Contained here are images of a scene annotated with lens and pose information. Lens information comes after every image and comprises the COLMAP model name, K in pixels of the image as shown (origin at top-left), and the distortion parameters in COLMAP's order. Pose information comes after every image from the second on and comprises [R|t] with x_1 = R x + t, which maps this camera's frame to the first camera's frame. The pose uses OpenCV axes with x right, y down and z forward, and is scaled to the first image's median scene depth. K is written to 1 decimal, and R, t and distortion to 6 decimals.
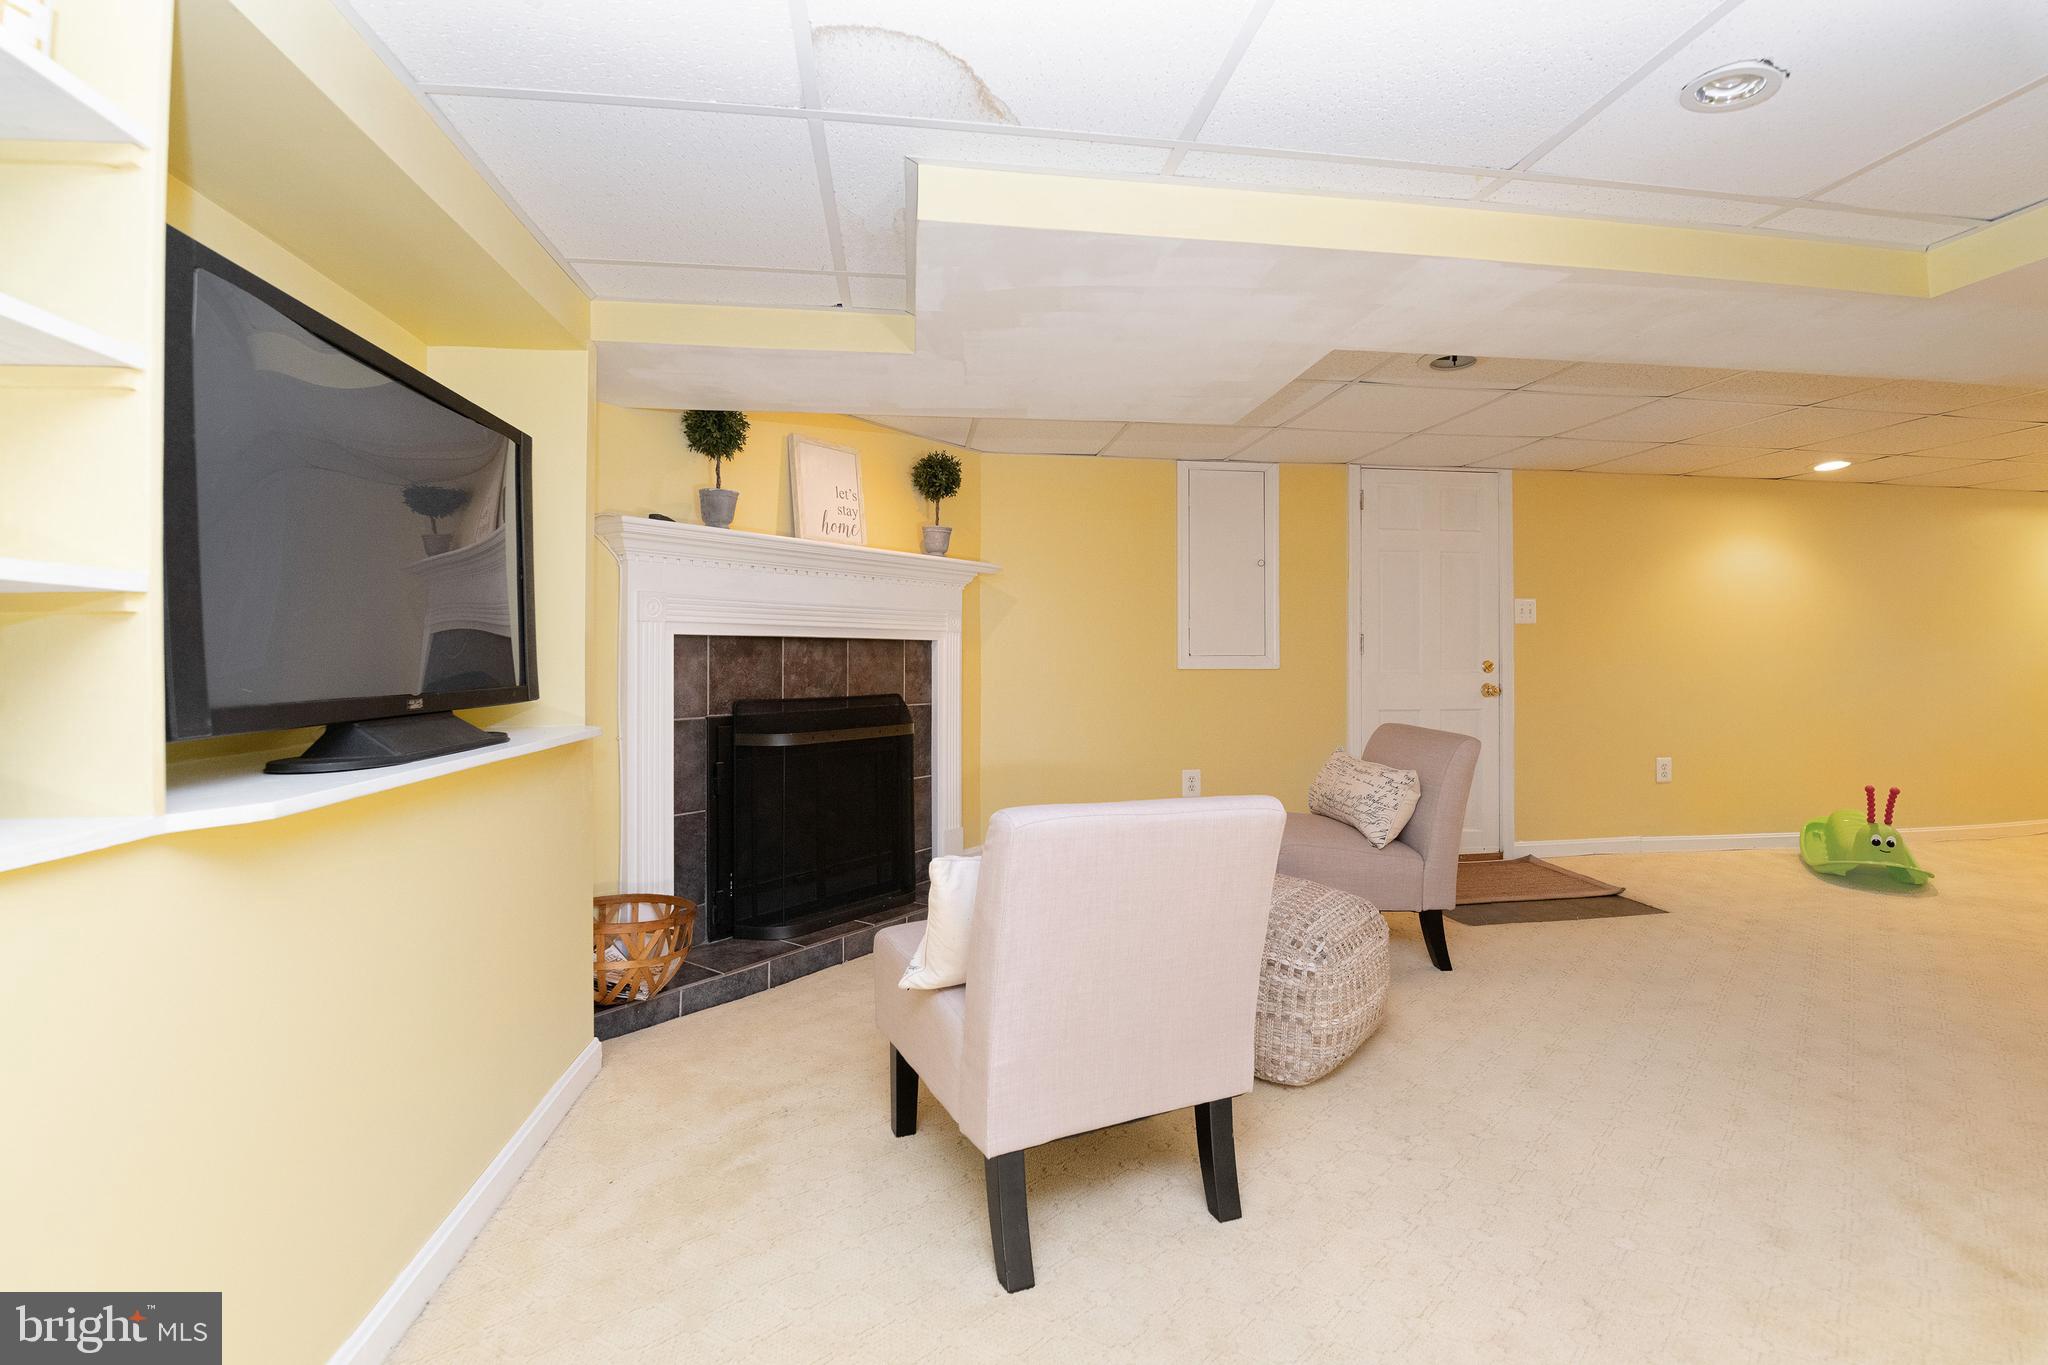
lens RADIAL K [[904.4, 0, 1022.1], [0, 904.4, 667.9], [0, 0, 1]] dist [0.001844, -0.003058]
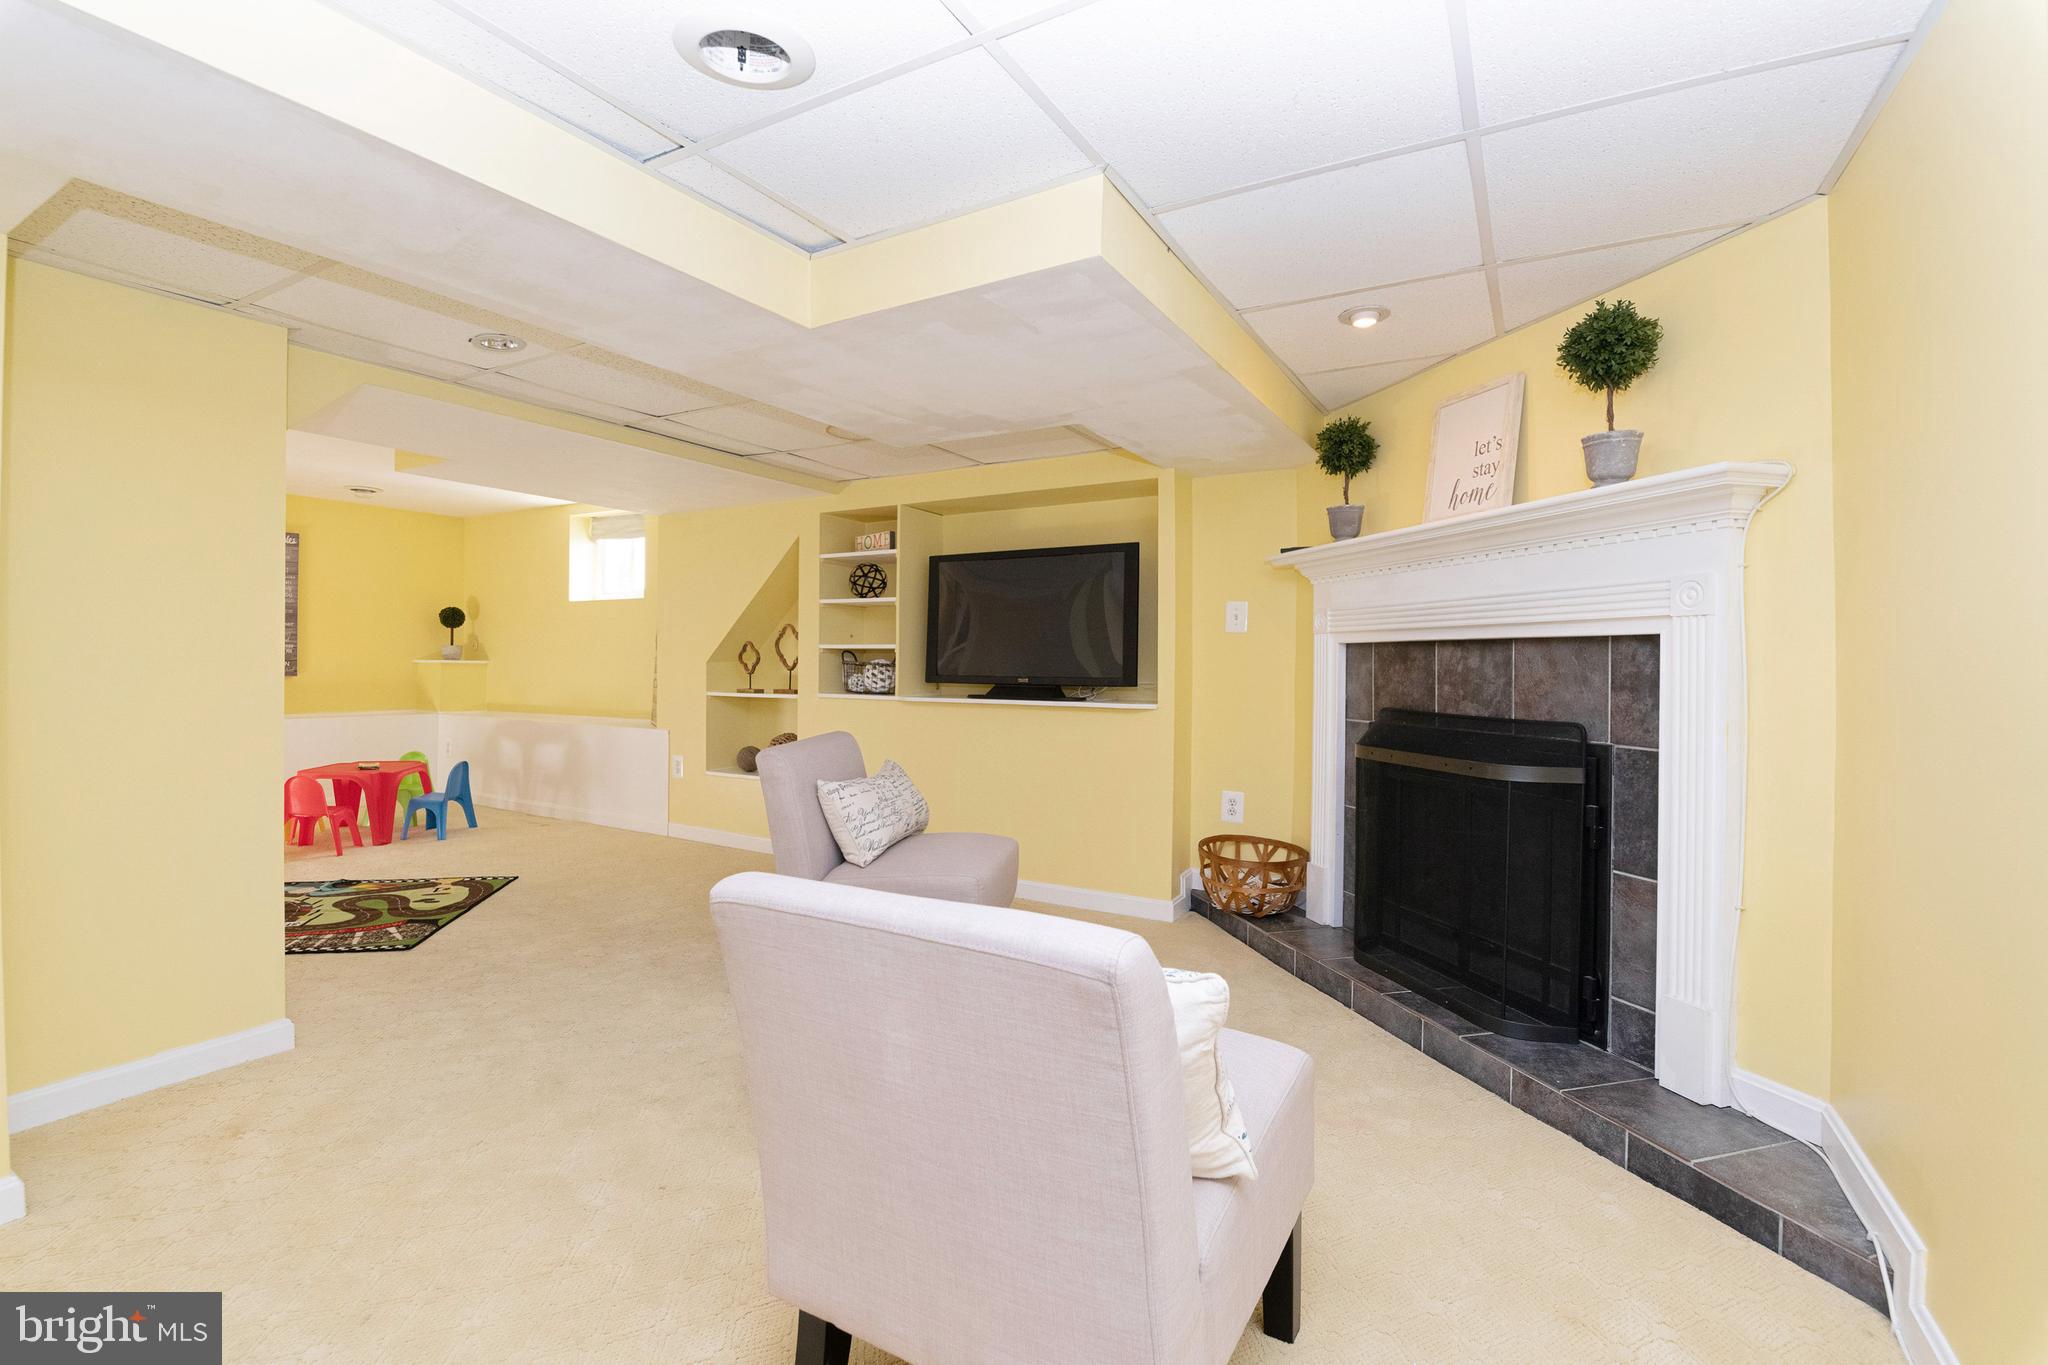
lens RADIAL K [[904.4, 0, 1027.5], [0, 904.4, 670.9], [0, 0, 1]] dist [0.001844, -0.003058]
pose [[-0.590032, 0.009641, -0.807322, 0.640479], [-0.009215, 0.999783, 0.018674, -0.017220], [0.807327, 0.018458, -0.589815, 1.151160]]
